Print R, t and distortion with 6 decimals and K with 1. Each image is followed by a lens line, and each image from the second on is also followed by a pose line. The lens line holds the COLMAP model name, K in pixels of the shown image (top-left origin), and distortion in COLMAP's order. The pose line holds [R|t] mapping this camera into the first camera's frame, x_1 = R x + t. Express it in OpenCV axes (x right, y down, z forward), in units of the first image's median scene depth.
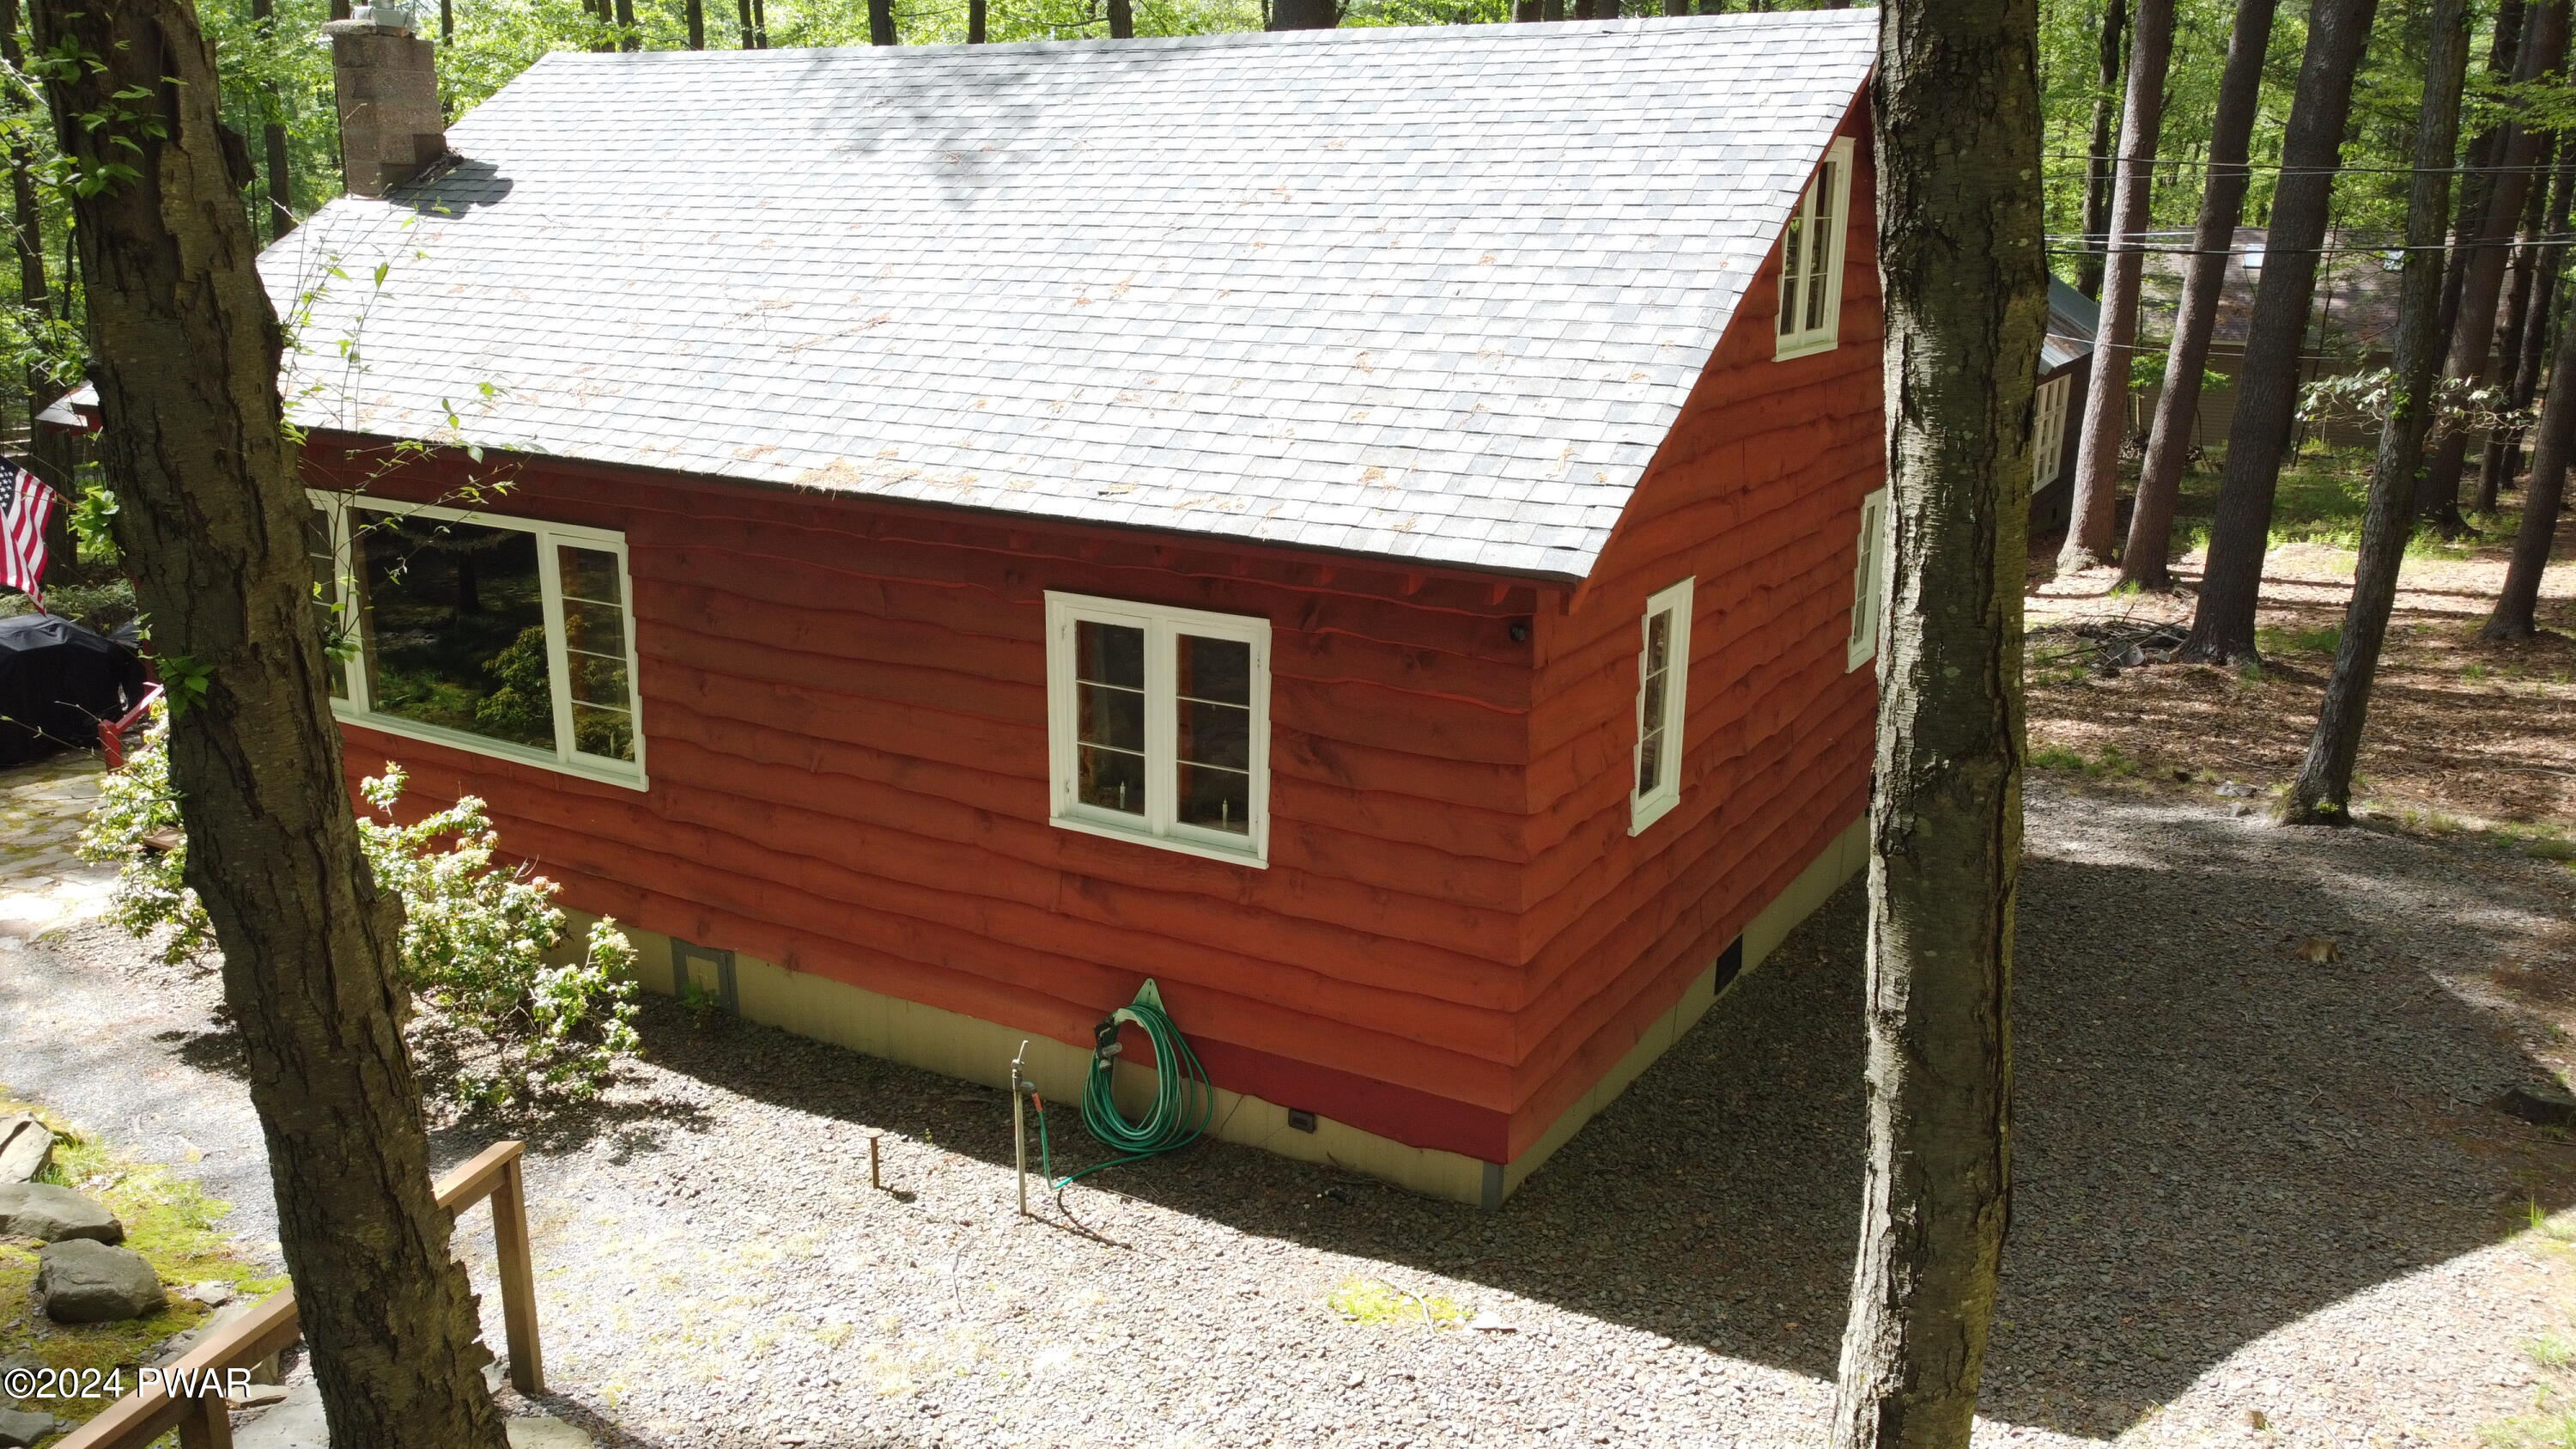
lens RADIAL K [[1931.2, 0, 1285.8], [0, 1931.2, 740.0], [0, 0, 1]] dist [0.002105, -0.010438]
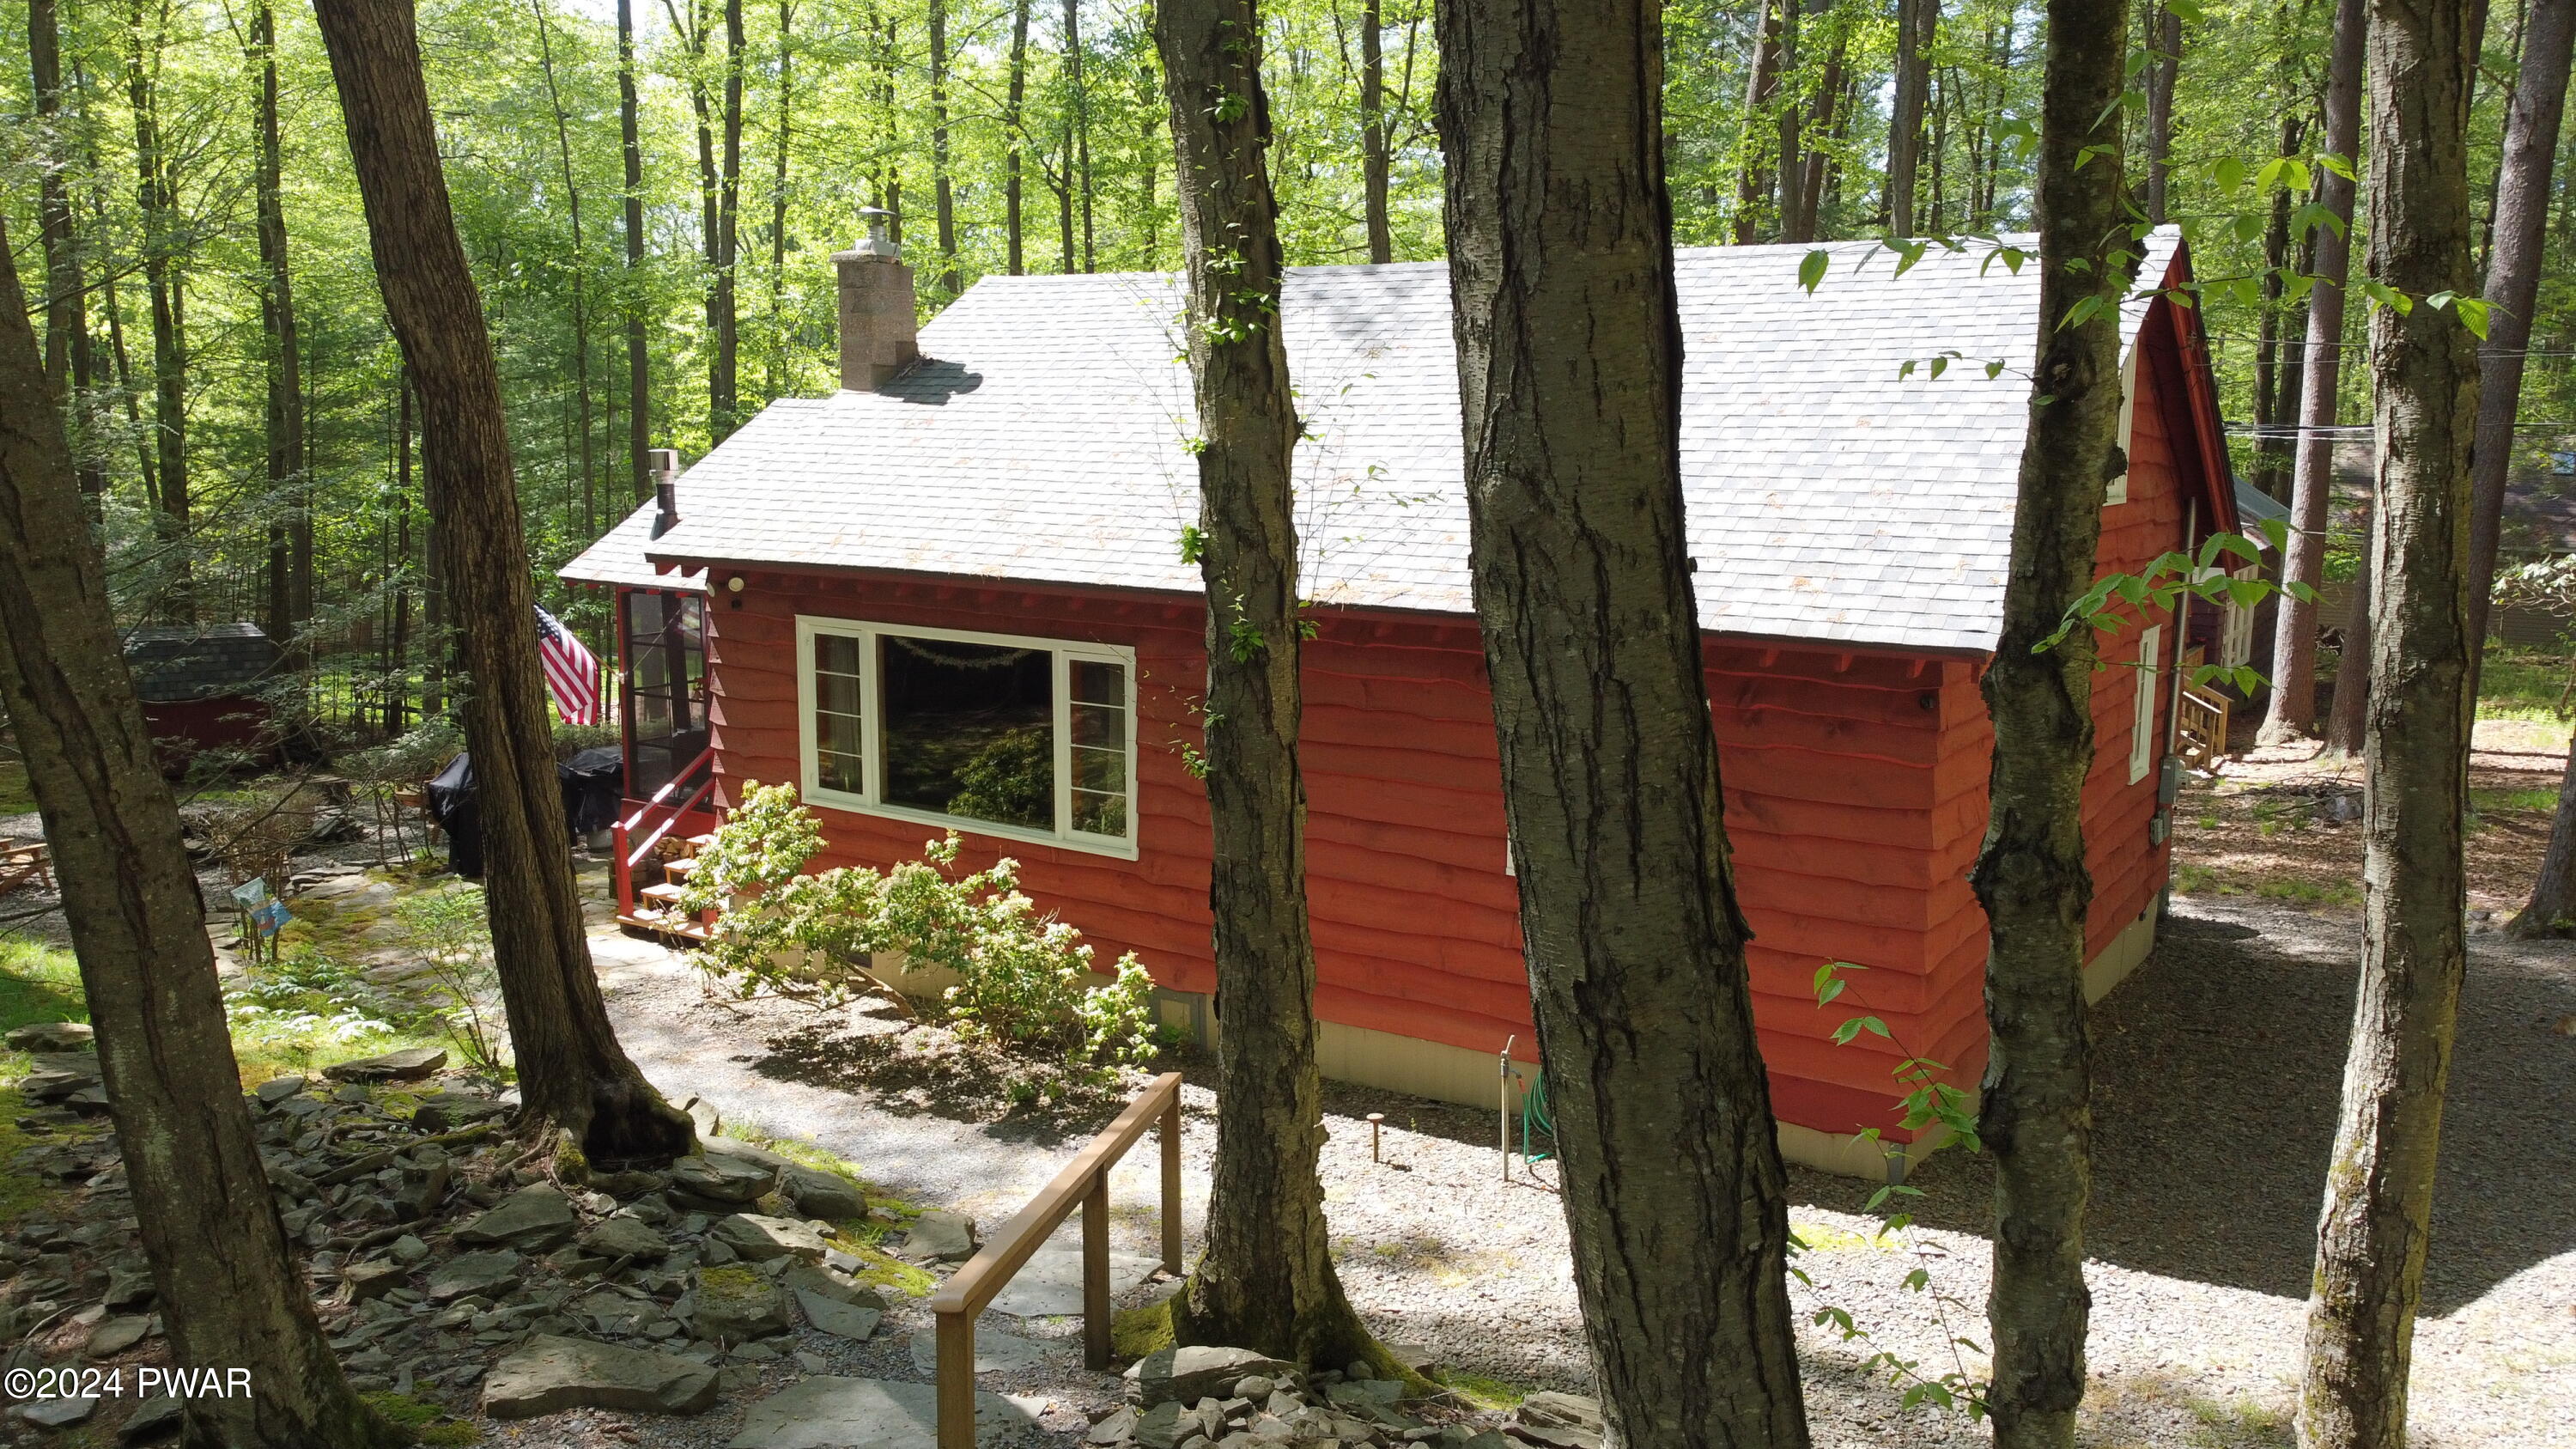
lens RADIAL K [[1931.2, 0, 1285.8], [0, 1931.2, 740.0], [0, 0, 1]] dist [0.002105, -0.010438]
pose [[0.997731, 0.005555, -0.067094, -0.178411], [-0.012779, 0.994098, -0.107726, 0.092313], [0.066100, 0.108339, 0.991914, -0.236862]]
